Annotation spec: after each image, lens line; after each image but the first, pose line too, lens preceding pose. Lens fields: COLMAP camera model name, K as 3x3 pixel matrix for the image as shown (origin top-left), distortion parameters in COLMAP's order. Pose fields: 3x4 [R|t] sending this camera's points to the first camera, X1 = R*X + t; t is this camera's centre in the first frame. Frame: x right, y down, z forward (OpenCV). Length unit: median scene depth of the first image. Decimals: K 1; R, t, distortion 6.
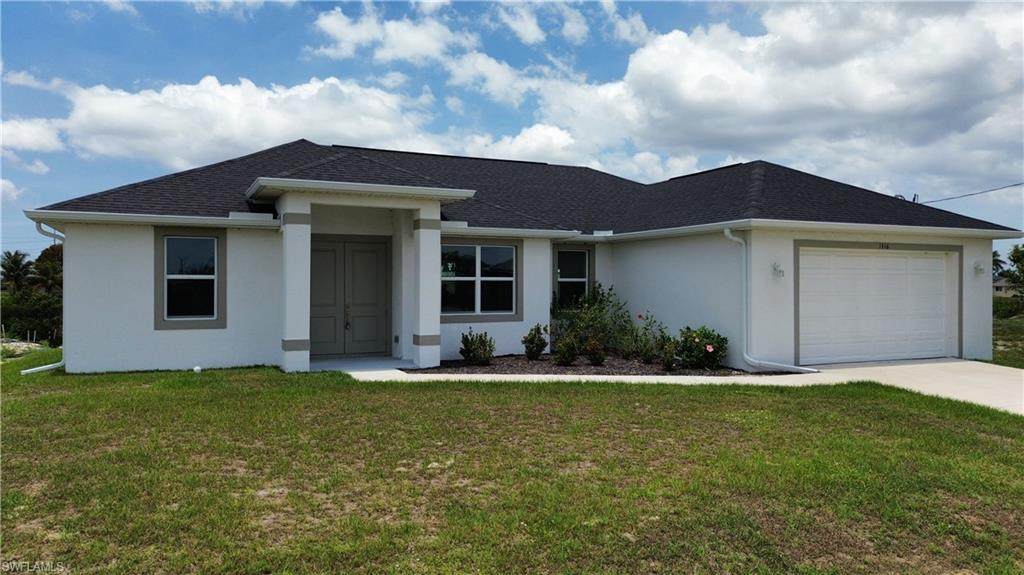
lens RADIAL K [[756.8, 0, 512.0], [0, 756.8, 287.5], [0, 0, 1]] dist [0.146357, -0.285913]
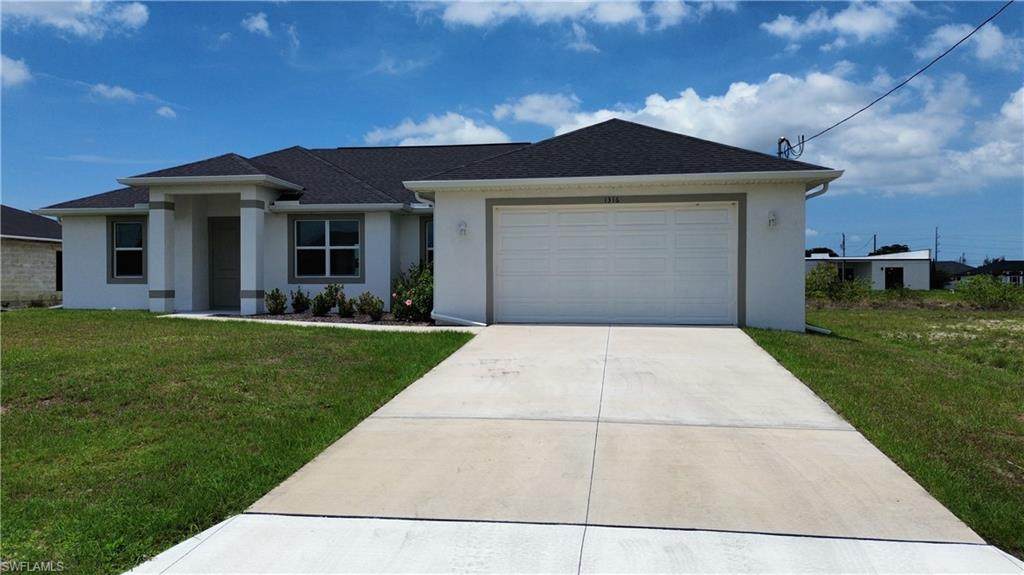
lens RADIAL K [[729.4, 0, 512.0], [0, 729.4, 287.5], [0, 0, 1]] dist [0.007926, -0.000254]
pose [[0.832481, 0.002377, -0.554049, 0.876864], [-0.000063, 0.999991, 0.004195, 0.048772], [0.554054, -0.003458, 0.832474, 0.202410]]
